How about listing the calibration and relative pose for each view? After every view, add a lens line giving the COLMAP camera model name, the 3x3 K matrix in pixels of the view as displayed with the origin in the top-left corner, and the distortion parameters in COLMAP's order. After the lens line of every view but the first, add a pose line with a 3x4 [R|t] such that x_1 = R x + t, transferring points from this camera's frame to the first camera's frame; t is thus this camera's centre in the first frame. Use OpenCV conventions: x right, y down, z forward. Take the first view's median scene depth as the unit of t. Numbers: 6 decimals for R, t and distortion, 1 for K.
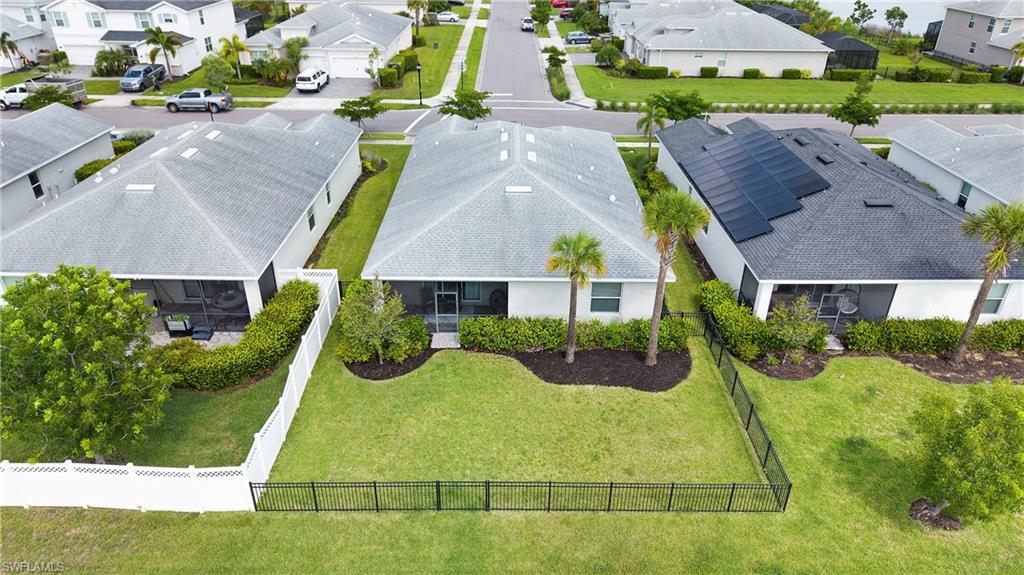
lens RADIAL K [[710.1, 0, 512.0], [0, 710.1, 287.5], [0, 0, 1]] dist [0.035810, -0.065406]
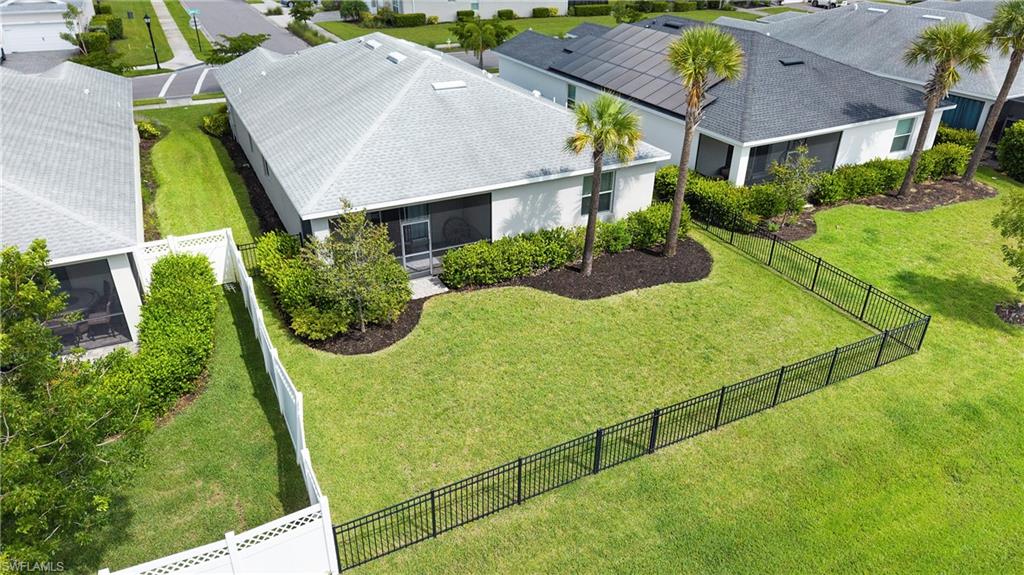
lens RADIAL K [[710.1, 0, 512.0], [0, 710.1, 287.5], [0, 0, 1]] dist [0.035810, -0.065406]
pose [[0.887662, -0.217264, 0.406020, -0.322174], [0.220643, 0.974570, 0.039115, 0.067883], [-0.404193, 0.054864, 0.913027, 0.293410]]
